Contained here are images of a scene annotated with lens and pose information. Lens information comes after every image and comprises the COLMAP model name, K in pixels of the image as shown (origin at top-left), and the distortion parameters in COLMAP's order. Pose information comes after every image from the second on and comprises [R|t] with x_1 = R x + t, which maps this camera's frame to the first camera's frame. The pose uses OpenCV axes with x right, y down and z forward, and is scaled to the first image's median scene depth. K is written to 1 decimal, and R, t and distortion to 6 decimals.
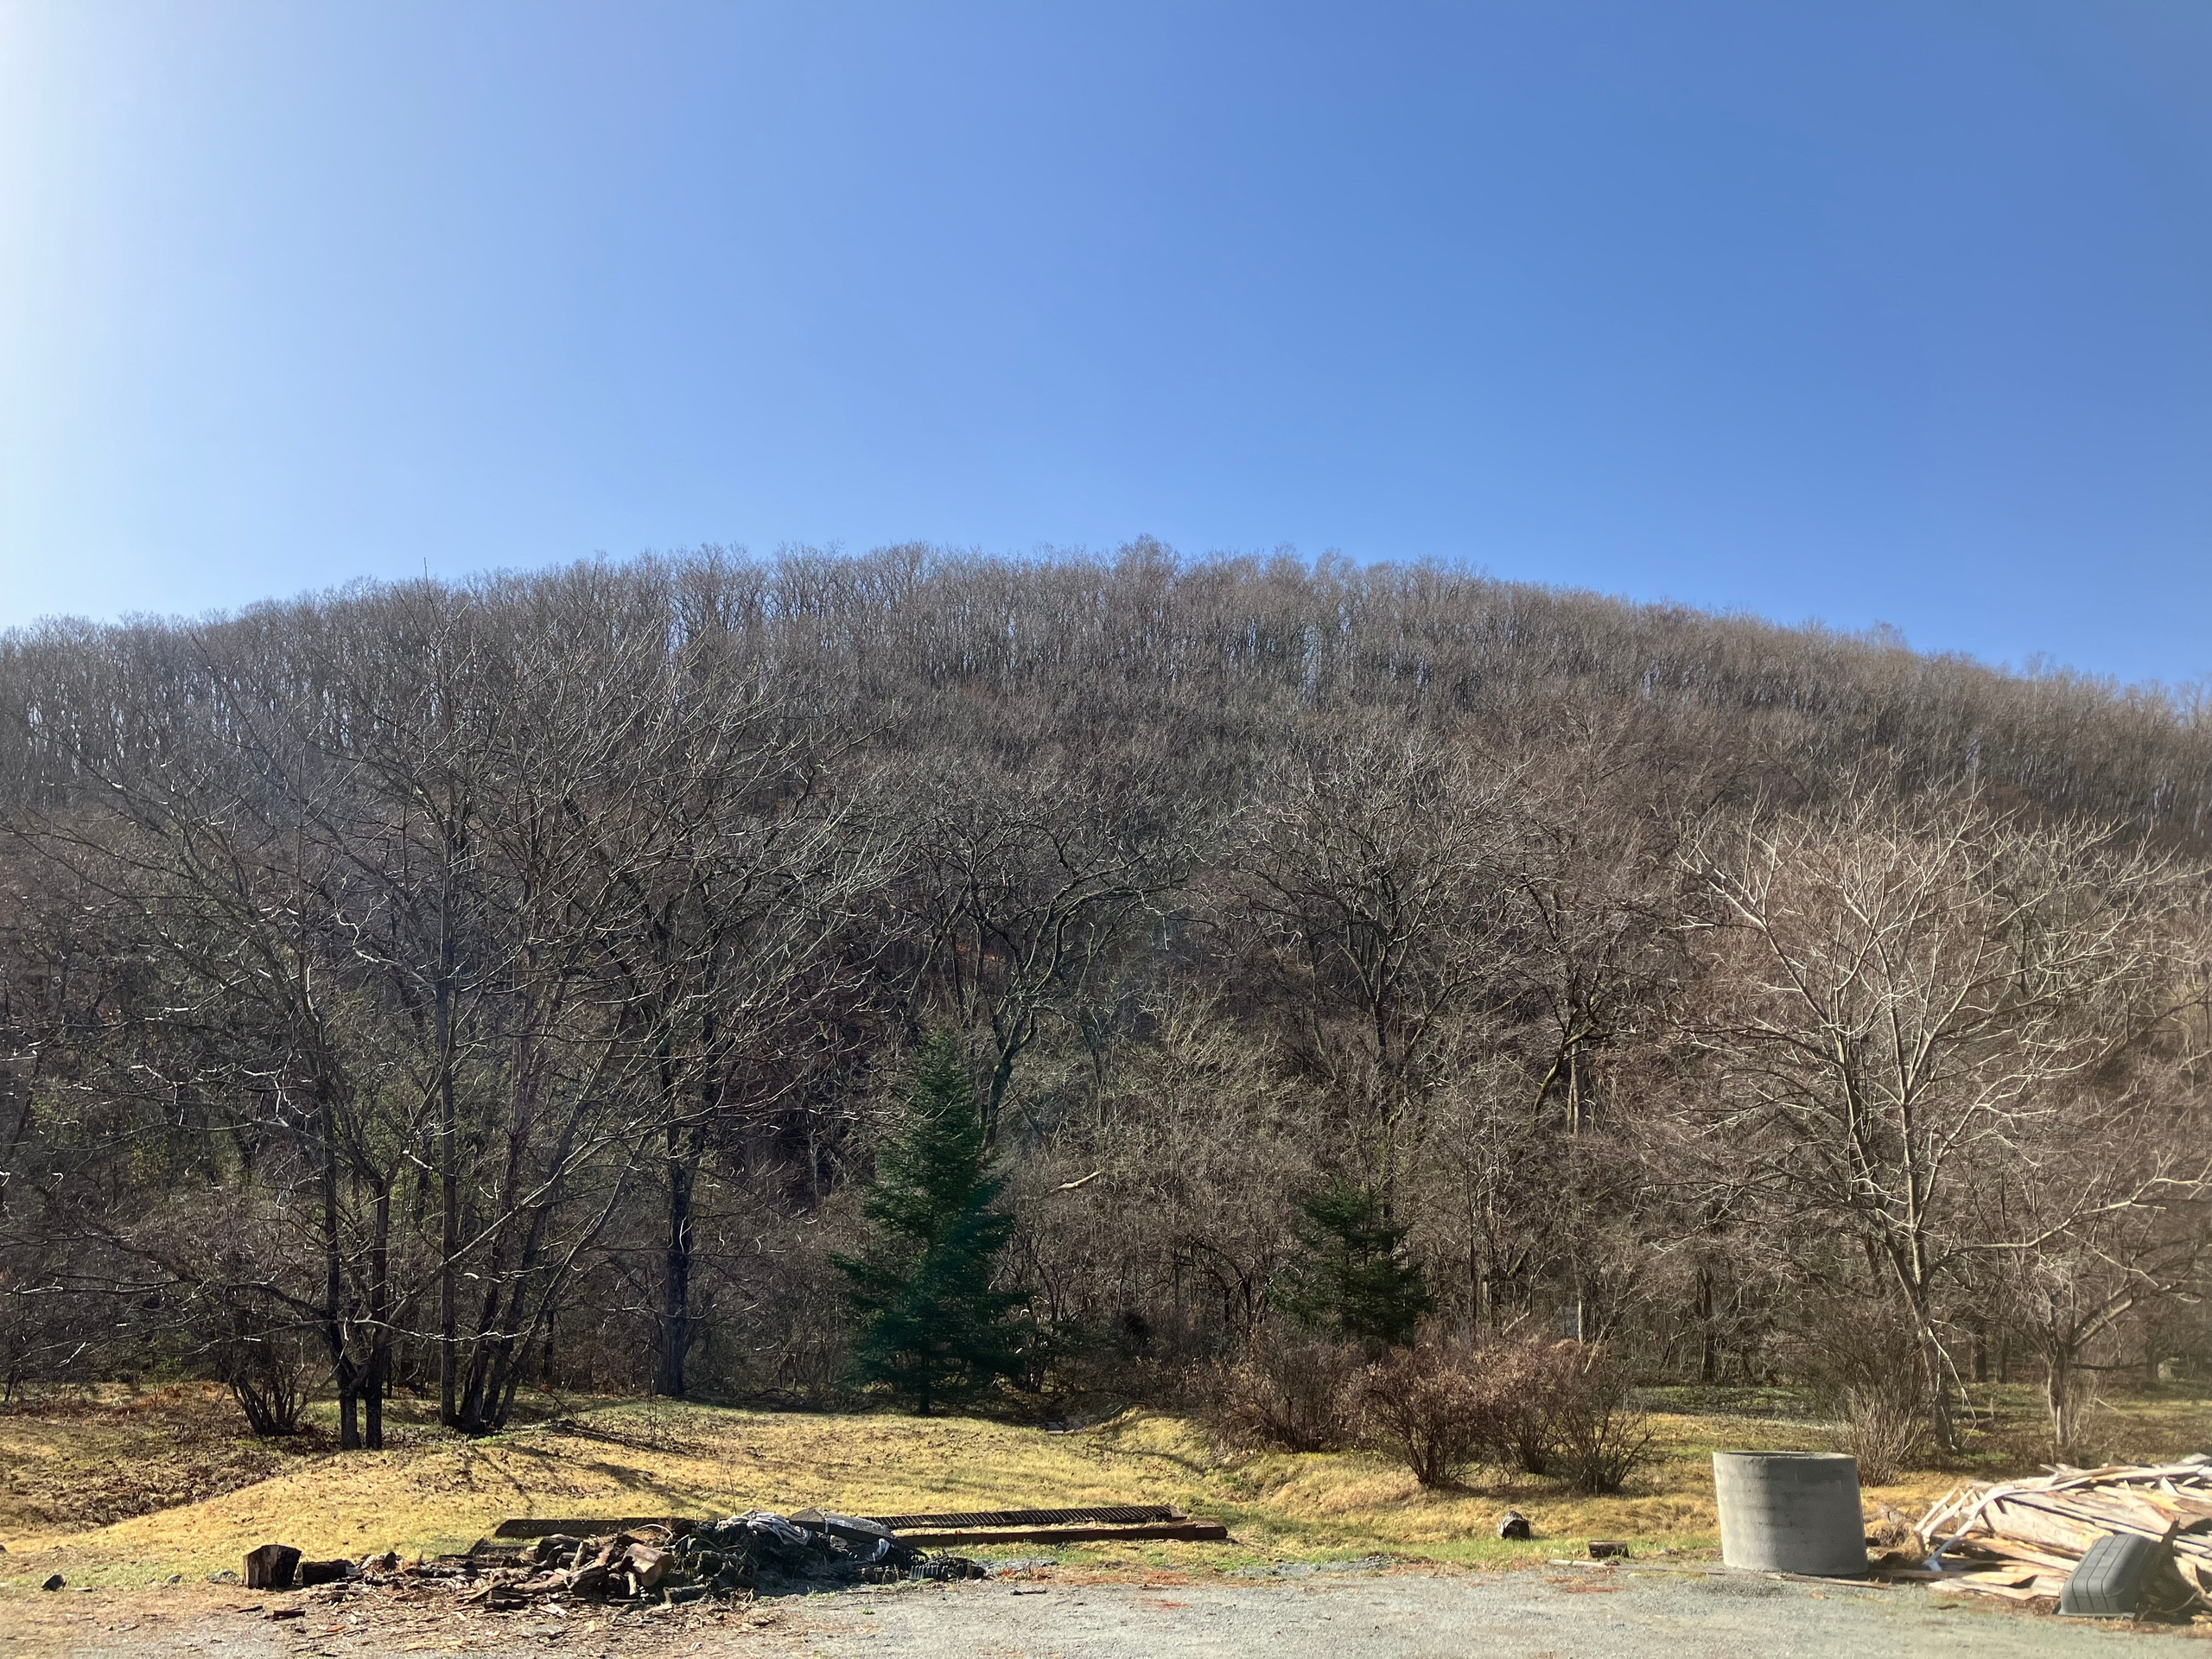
lens RADIAL K [[1801.0, 0, 1104.7], [0, 1801.0, 827.8], [0, 0, 1]] dist [0.016927, -0.016456]
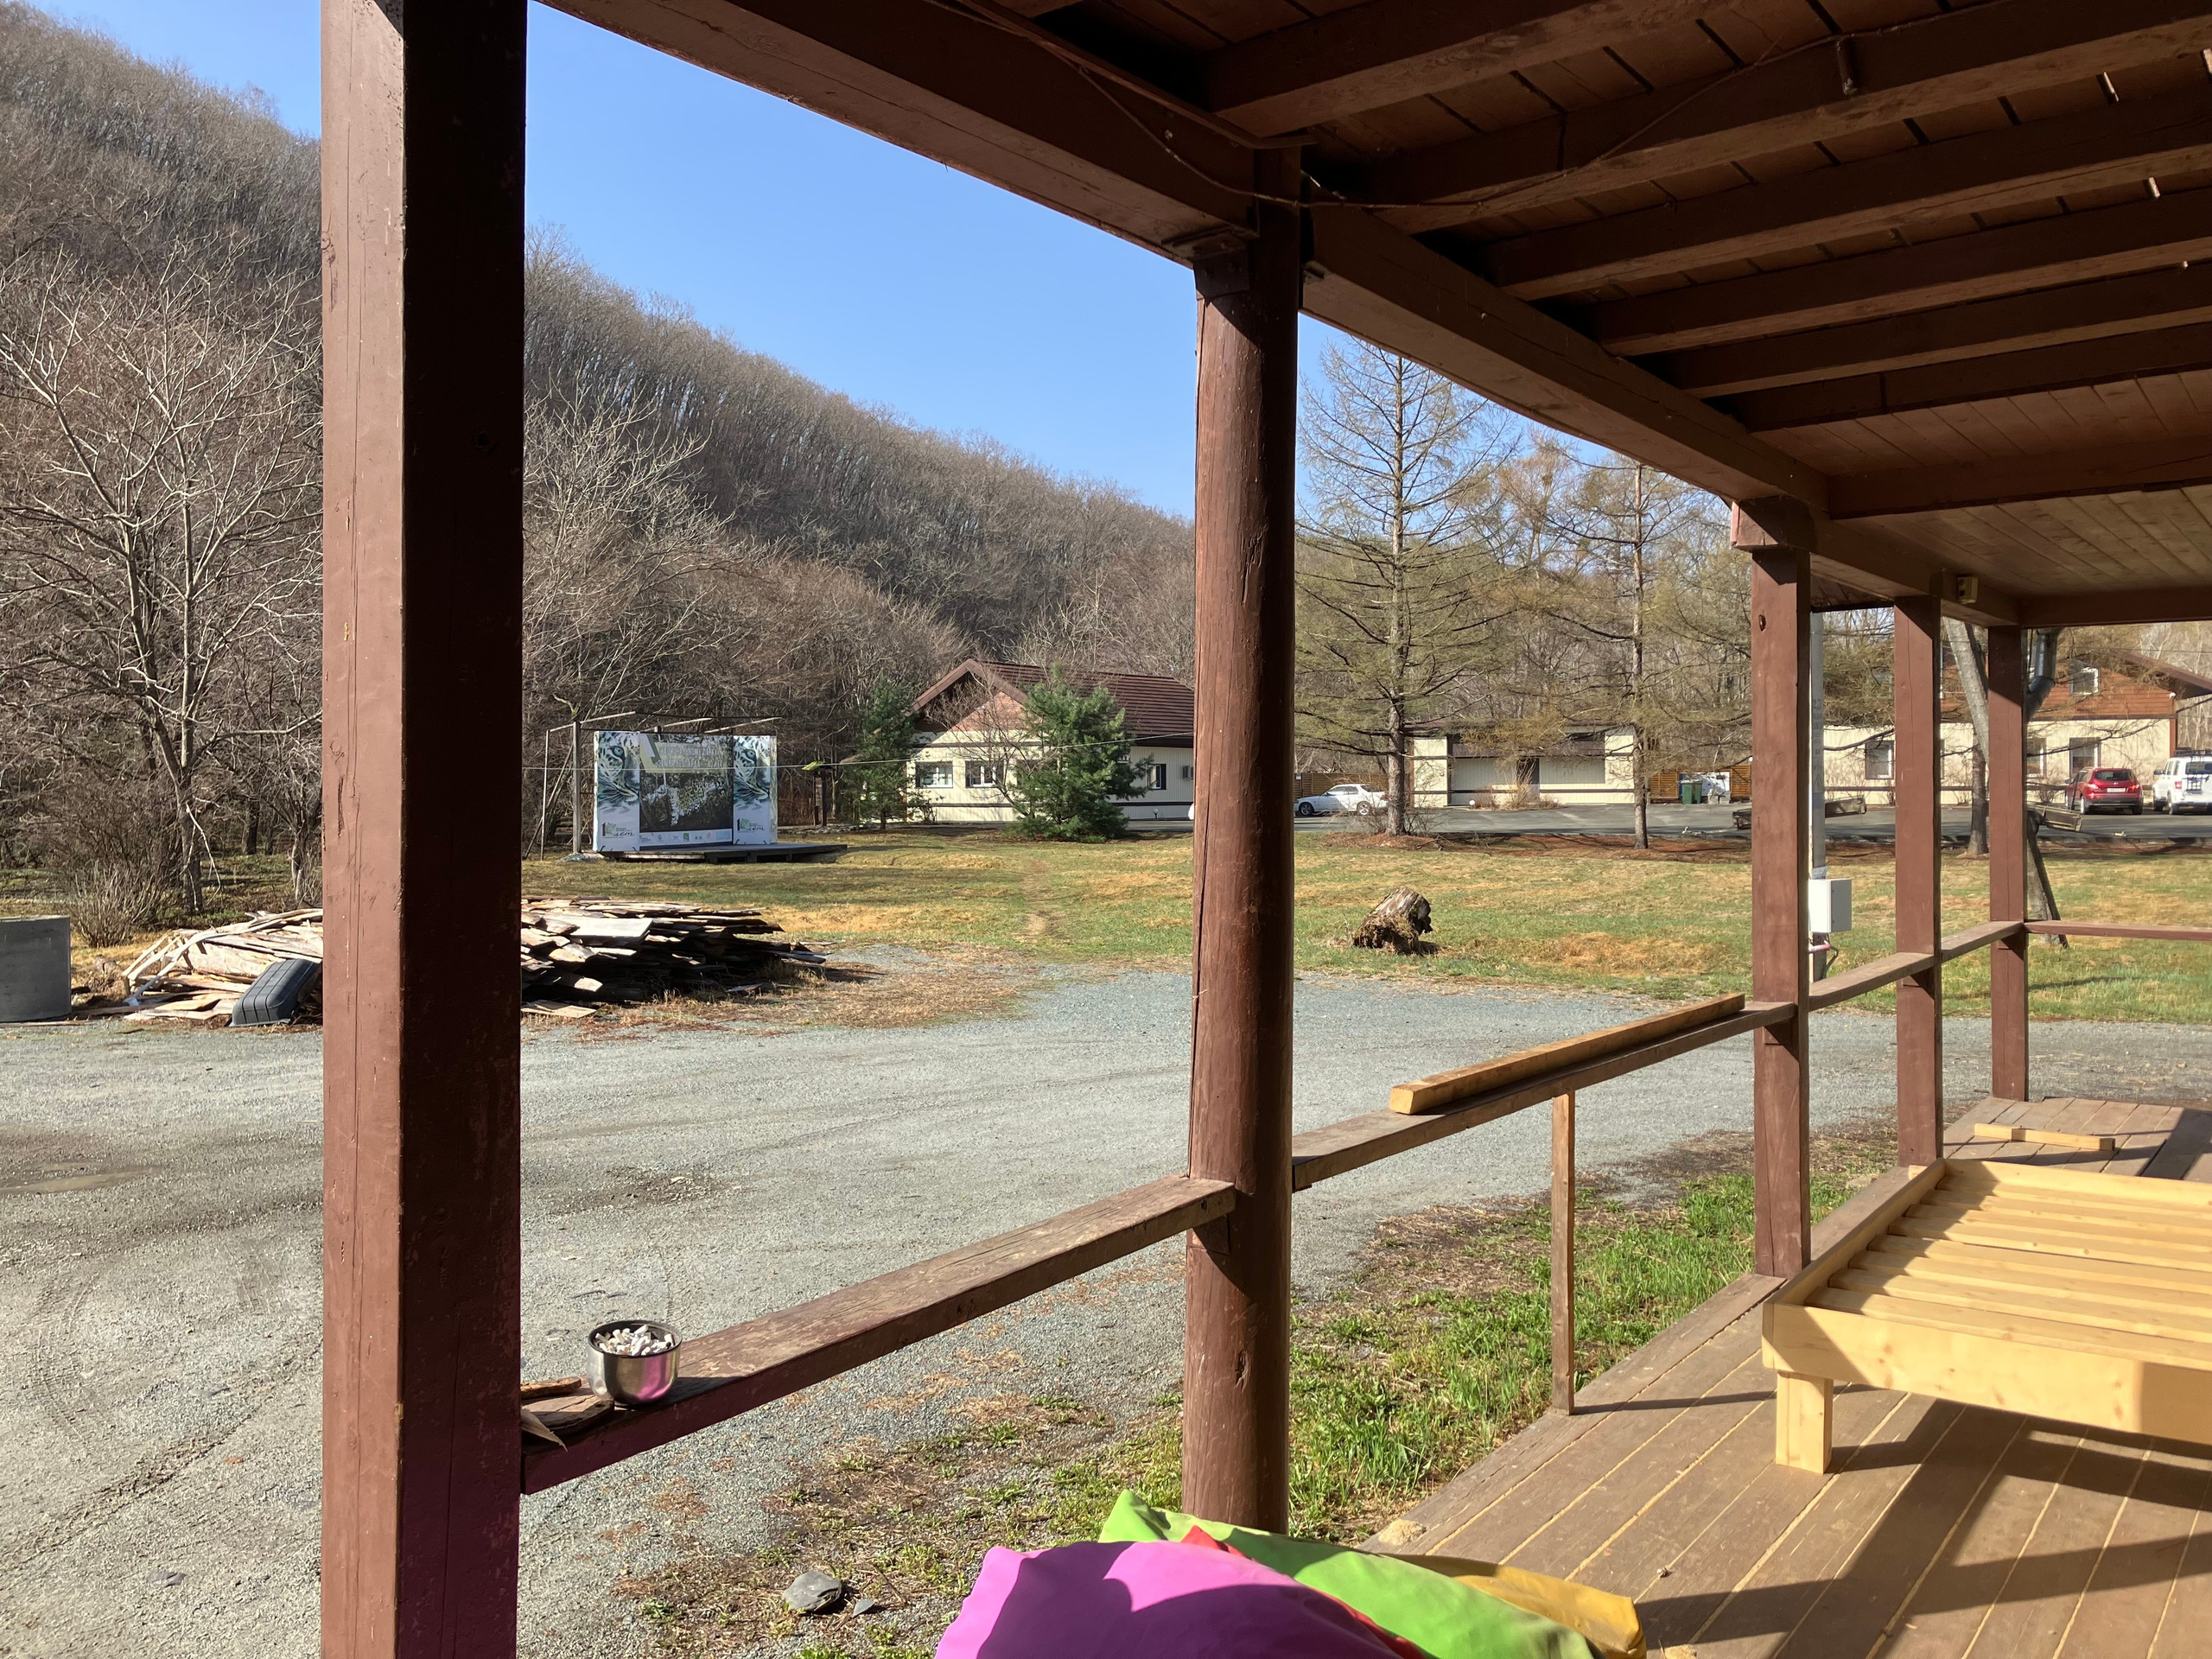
lens RADIAL K [[1801.0, 0, 1108.8], [0, 1801.0, 817.9], [0, 0, 1]] dist [0.016927, -0.016456]
pose [[0.652421, -0.023883, 0.757480, -0.000678], [-0.181199, 0.965598, 0.186512, -0.026497], [-0.735876, -0.258939, 0.625649, -0.127703]]
